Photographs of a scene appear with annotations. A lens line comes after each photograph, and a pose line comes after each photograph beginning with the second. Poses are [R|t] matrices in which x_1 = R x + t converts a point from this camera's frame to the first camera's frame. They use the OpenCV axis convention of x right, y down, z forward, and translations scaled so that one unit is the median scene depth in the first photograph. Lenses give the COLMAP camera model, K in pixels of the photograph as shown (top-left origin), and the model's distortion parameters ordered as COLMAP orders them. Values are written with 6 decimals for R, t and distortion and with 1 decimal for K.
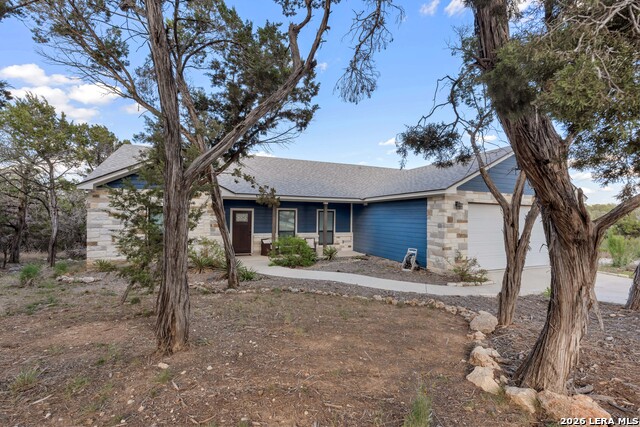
lens RADIAL K [[279.7, 0, 320.0], [0, 279.7, 213.5], [0, 0, 1]] dist [-0.000036, 0.000015]
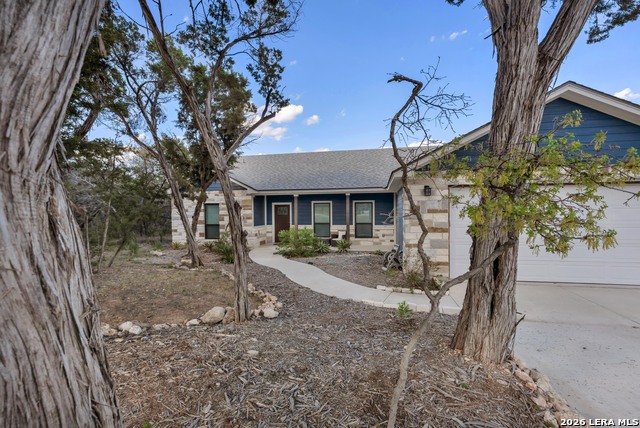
lens RADIAL K [[290.3, 0, 320.0], [0, 290.3, 214.0], [0, 0, 1]] dist [-0.001689, -0.000441]
pose [[0.831463, -0.012393, -0.555442, 0.495252], [0.028701, 0.999374, 0.020665, 0.007419], [0.554839, -0.033124, 0.831298, 0.120374]]
